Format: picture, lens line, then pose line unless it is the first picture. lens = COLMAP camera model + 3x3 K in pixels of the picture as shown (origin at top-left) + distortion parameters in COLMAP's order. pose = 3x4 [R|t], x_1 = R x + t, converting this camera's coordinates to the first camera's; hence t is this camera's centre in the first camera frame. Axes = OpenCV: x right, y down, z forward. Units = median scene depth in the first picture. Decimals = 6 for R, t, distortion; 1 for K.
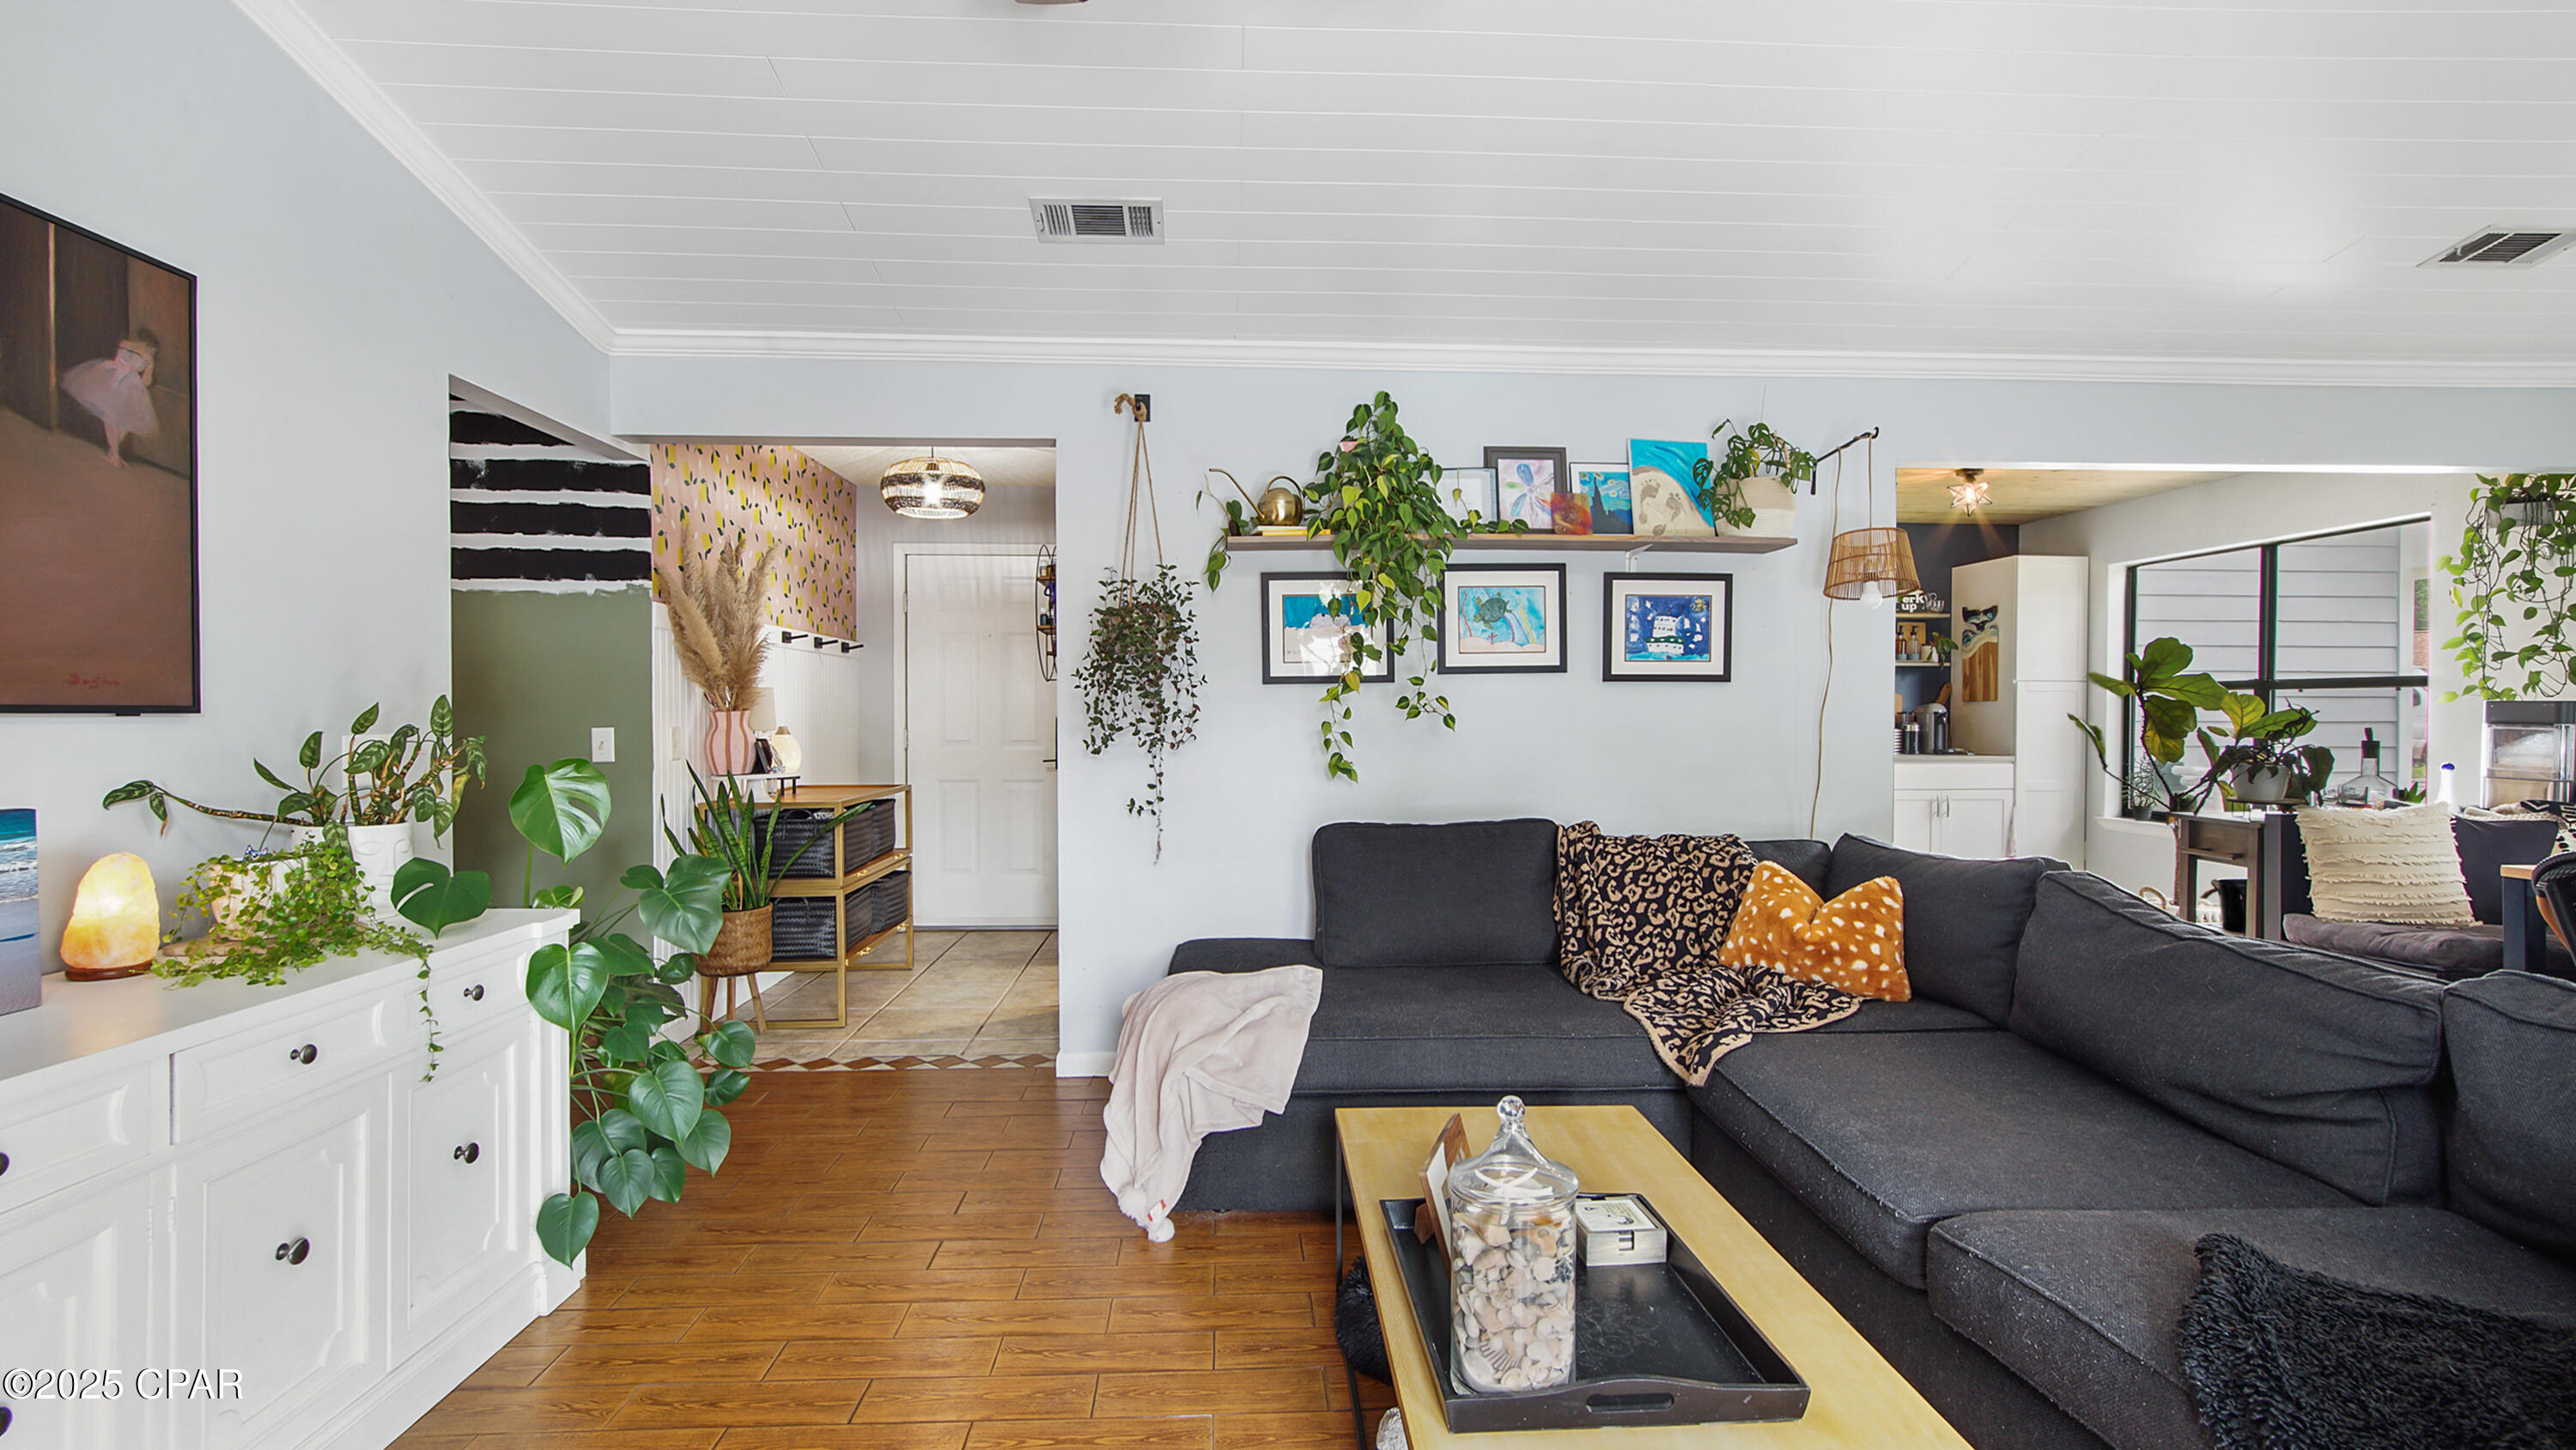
lens RADIAL K [[1157.3, 0, 1280.1], [0, 1157.3, 727.1], [0, 0, 1]] dist [-0.000198, 0.000716]
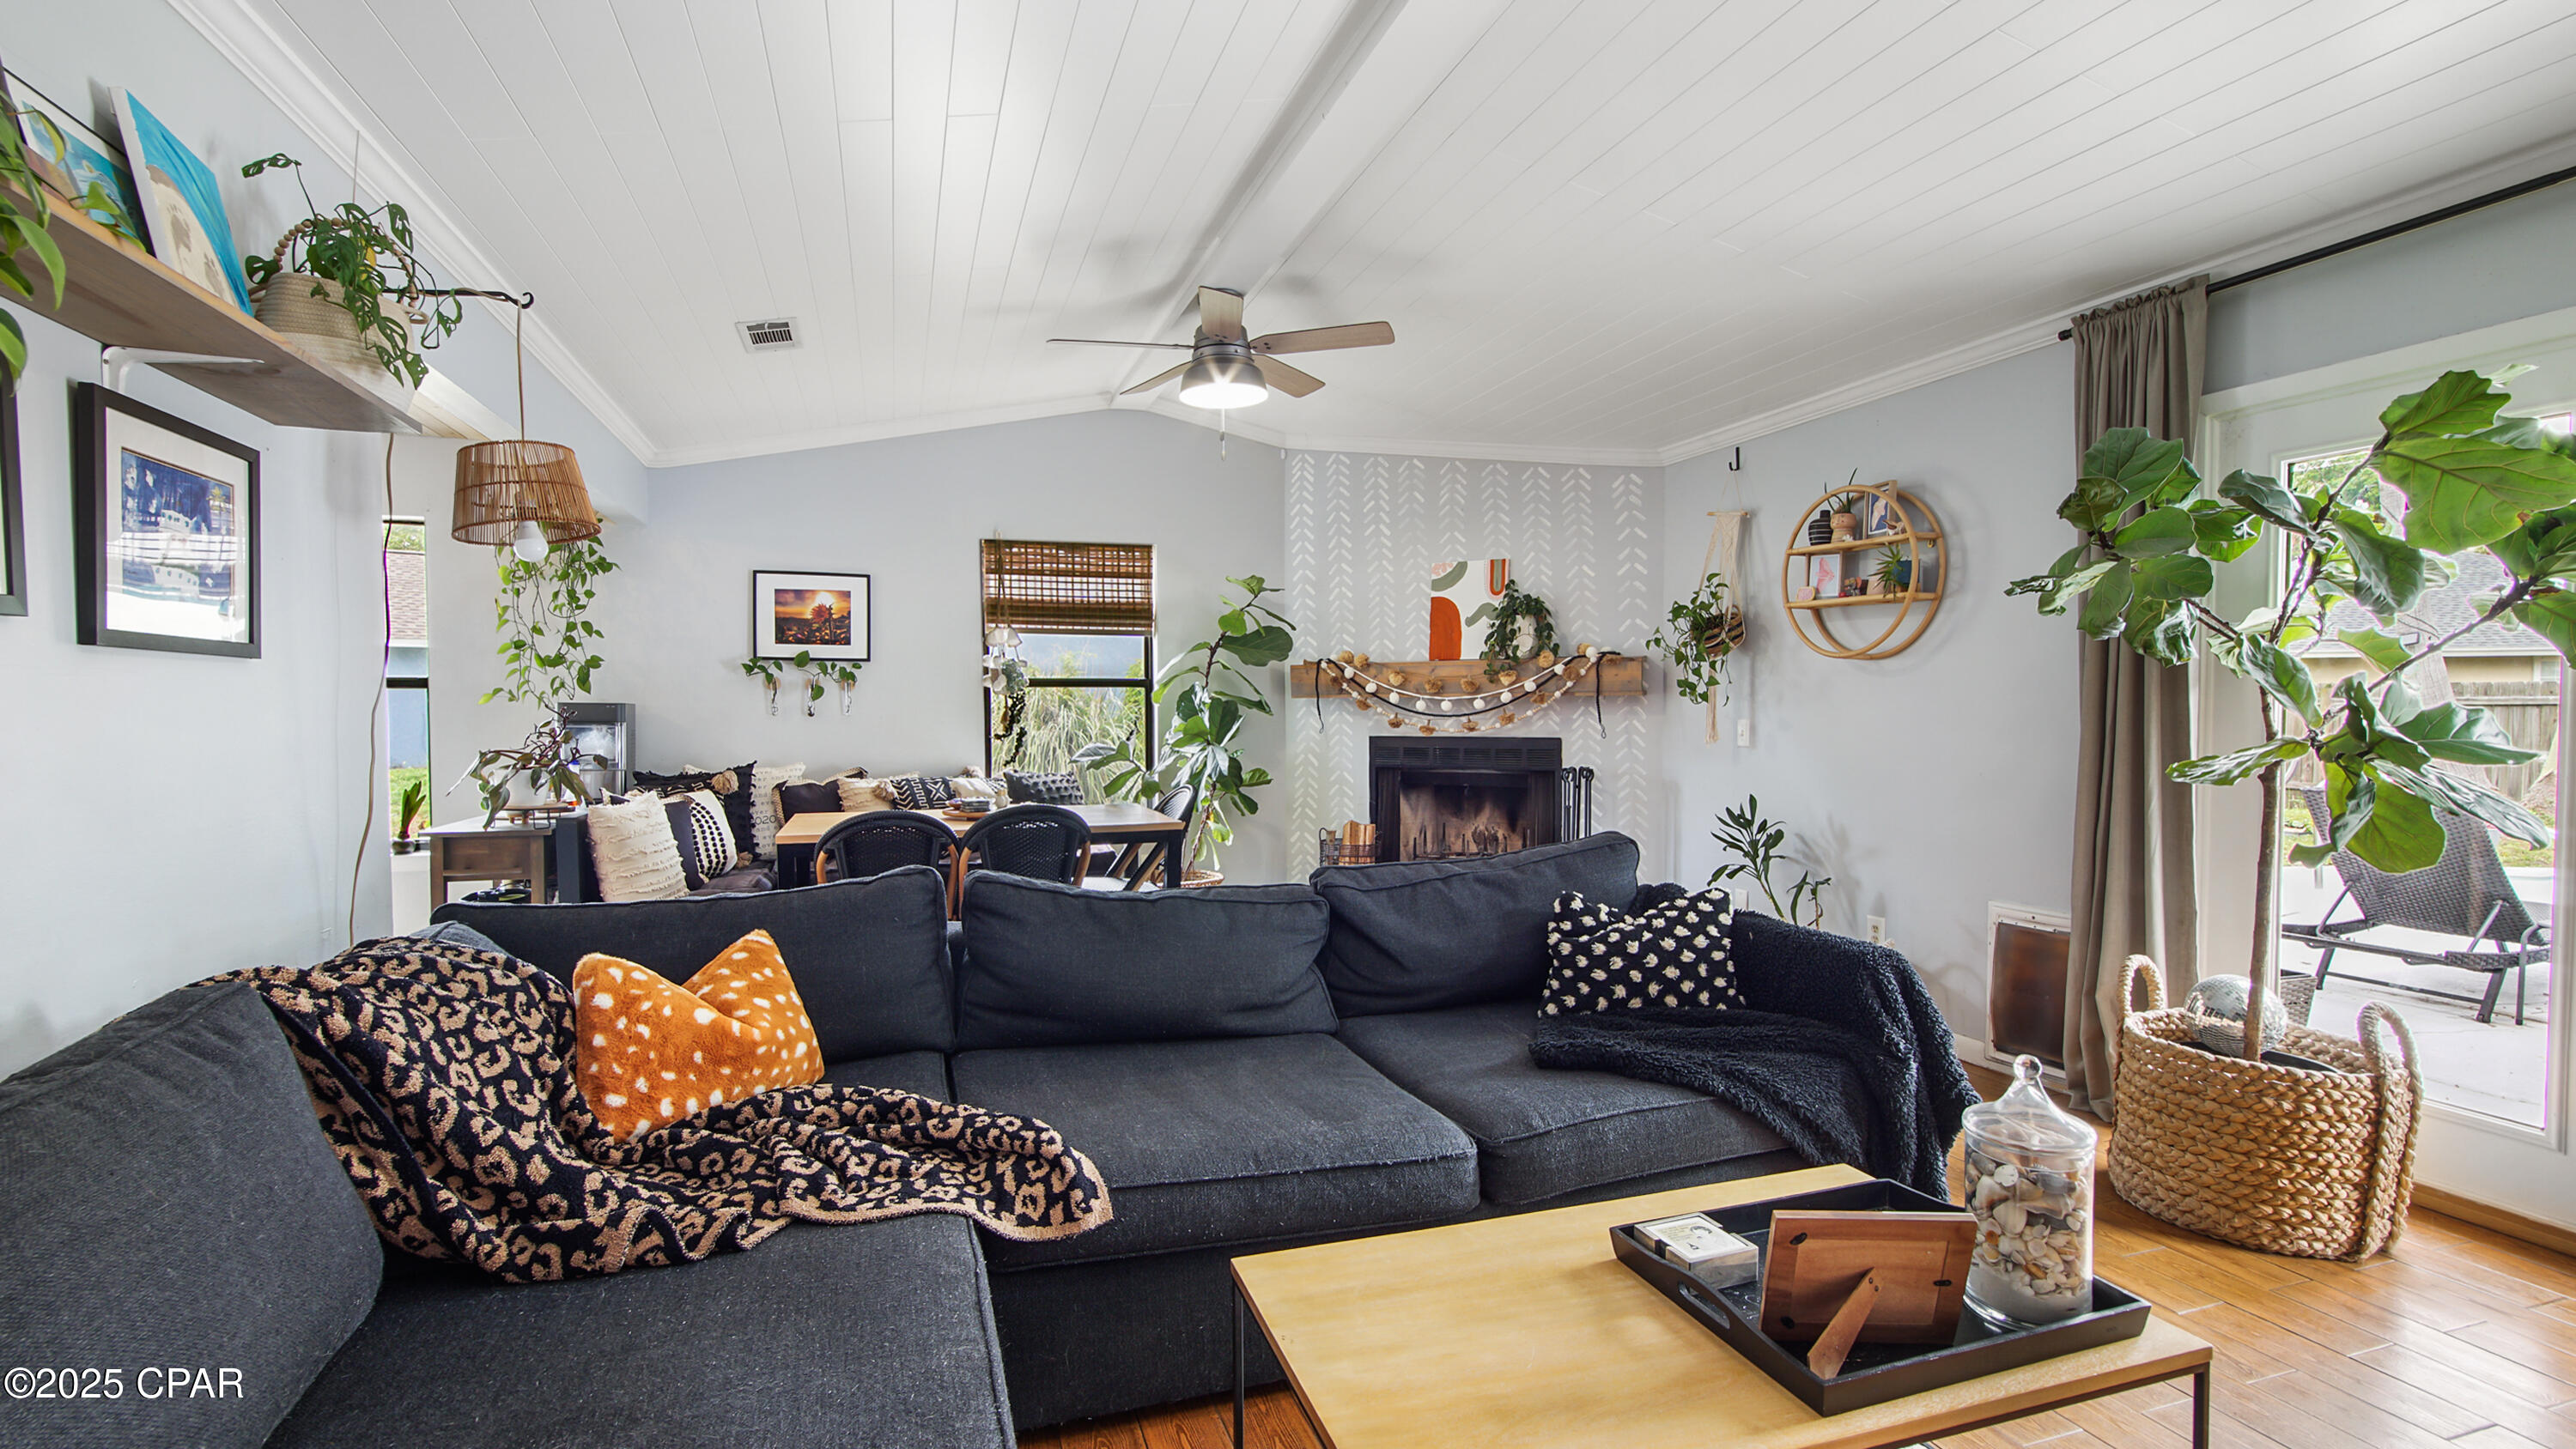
lens RADIAL K [[1157.2, 0, 1280.1], [0, 1157.2, 726.6], [0, 0, 1]] dist [-0.000198, 0.000716]
pose [[-0.263079, -0.014919, 0.964659, -0.244155], [0.018479, 0.999619, 0.020499, -0.010649], [-0.964597, 0.023219, -0.262703, 0.718779]]
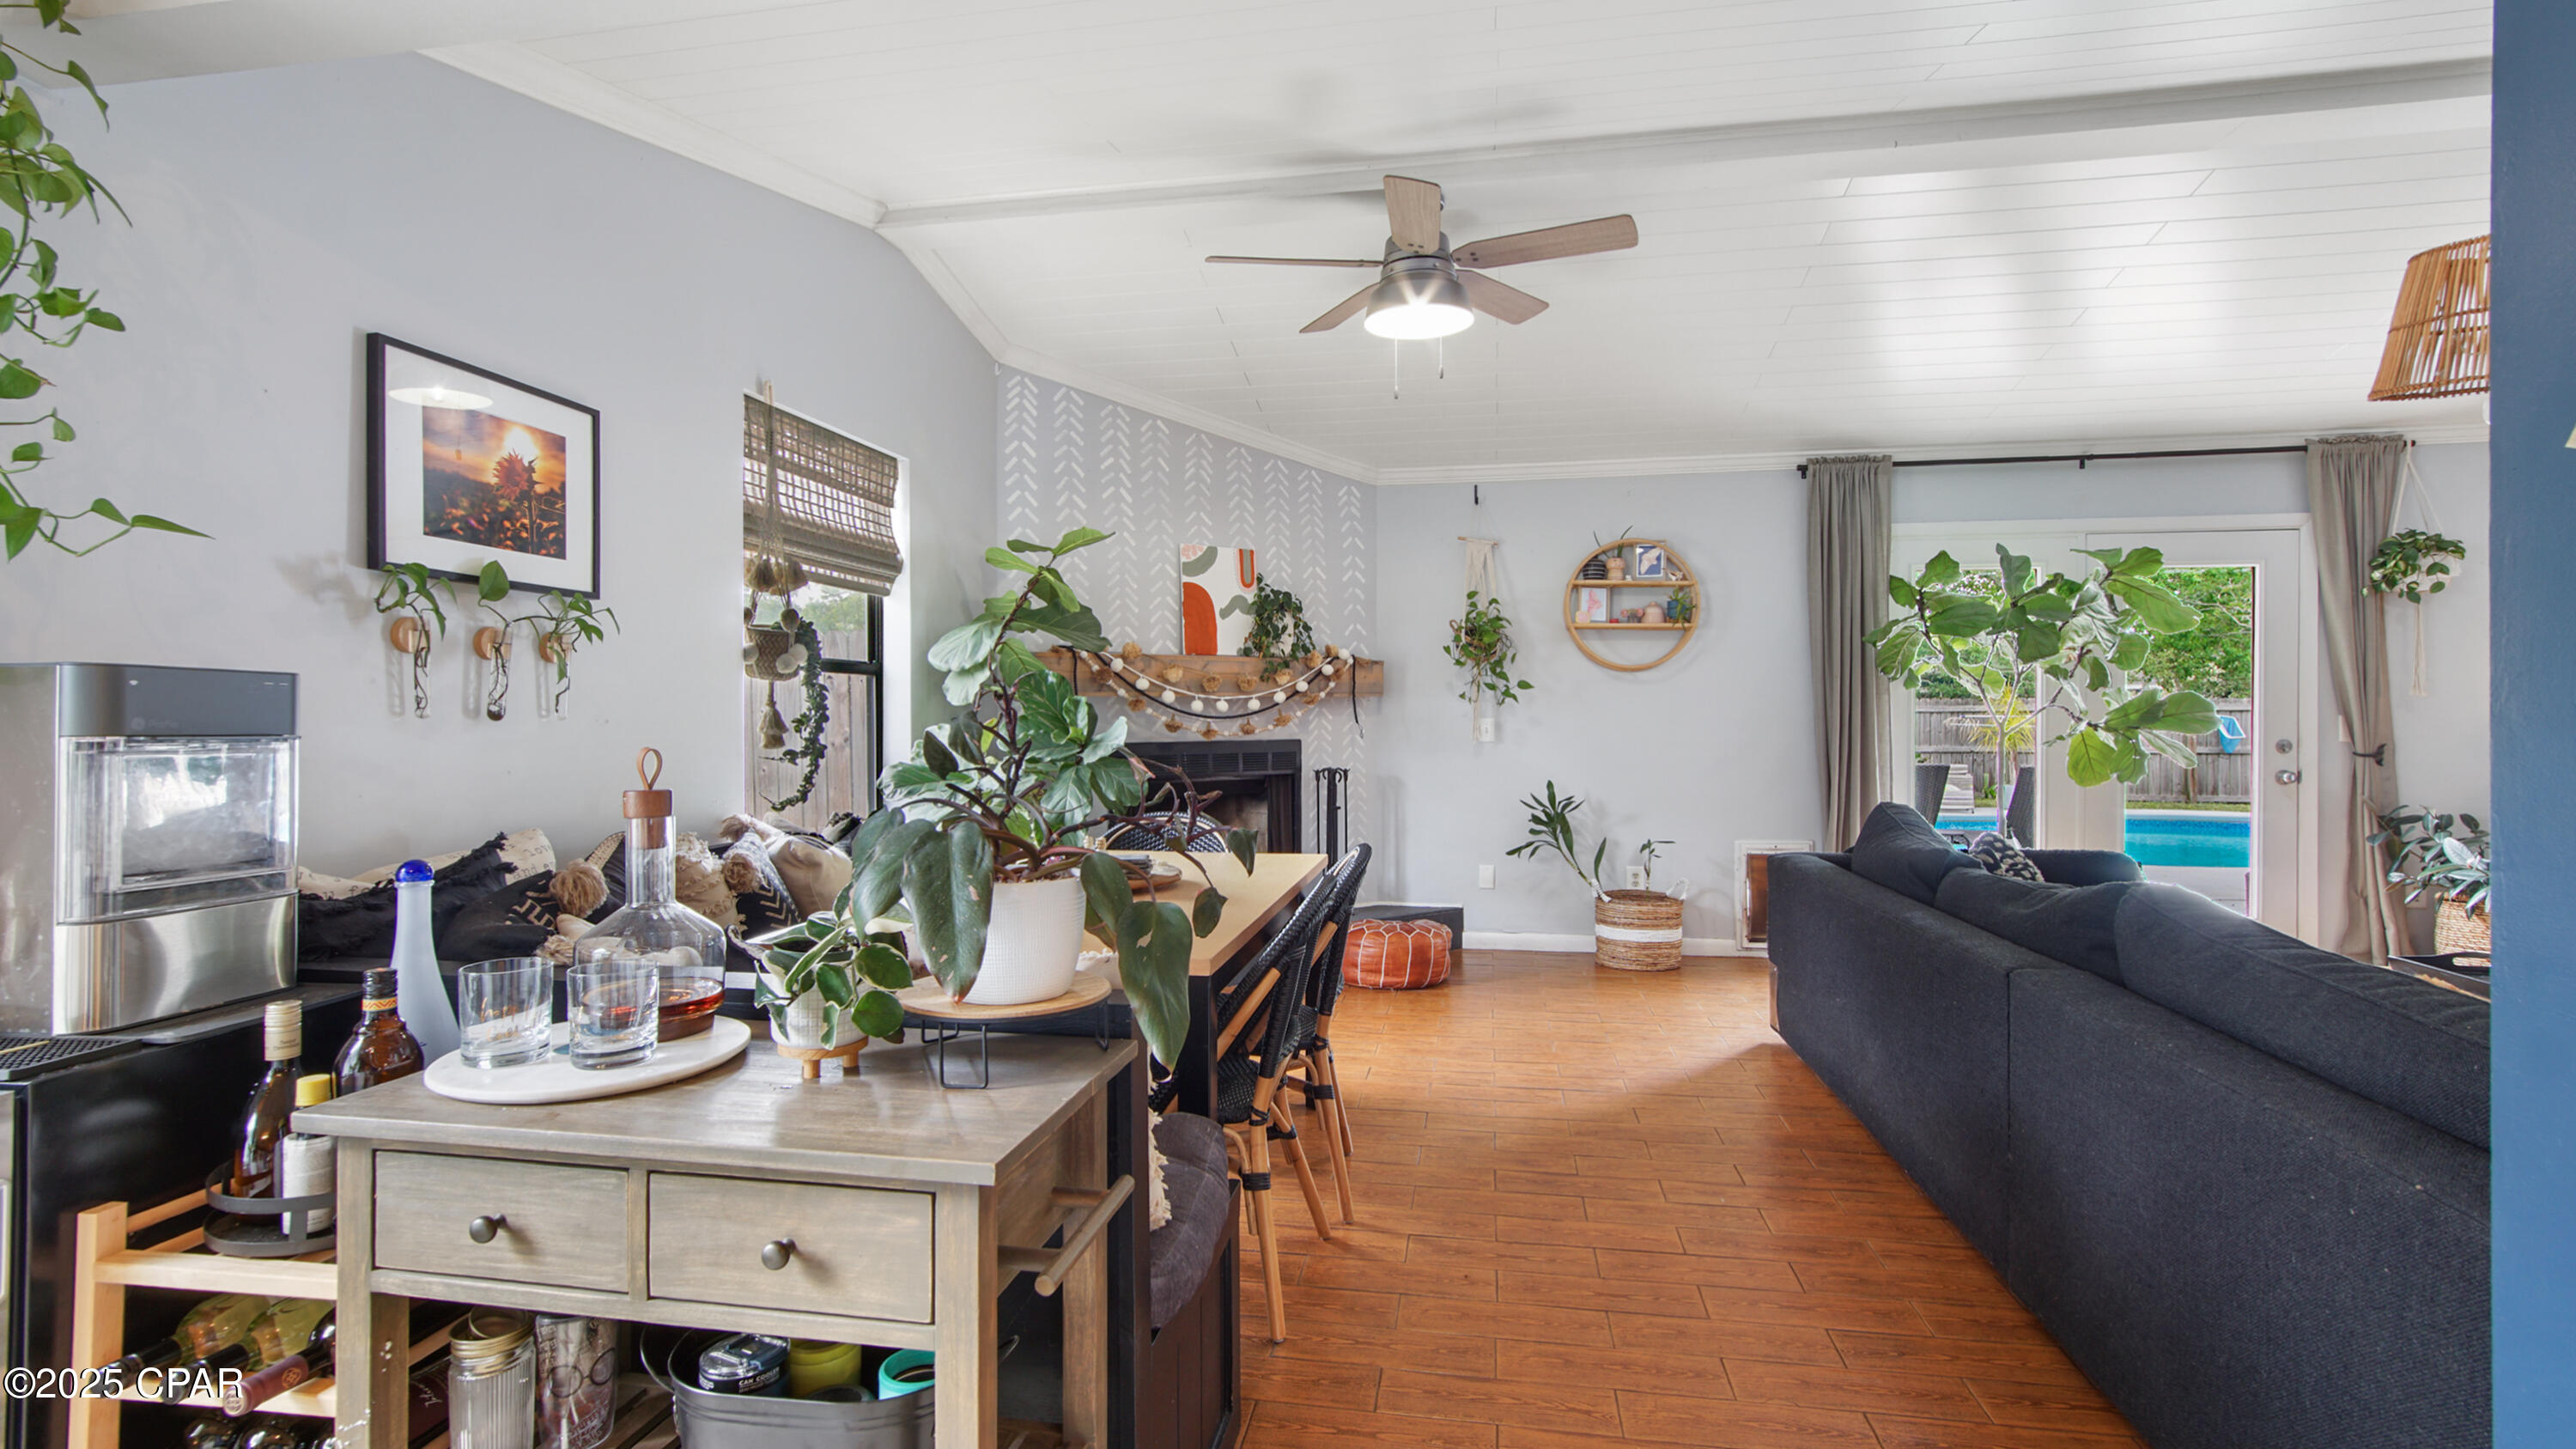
lens RADIAL K [[1147.4, 0, 1293.7], [0, 1147.4, 711.9], [0, 0, 1]] dist [0.000674, 0.000366]
pose [[-0.972559, 0.006360, 0.232568, 0.773003], [0.009382, 0.999885, 0.011891, -0.011333], [-0.232465, 0.013747, -0.972508, 1.399433]]
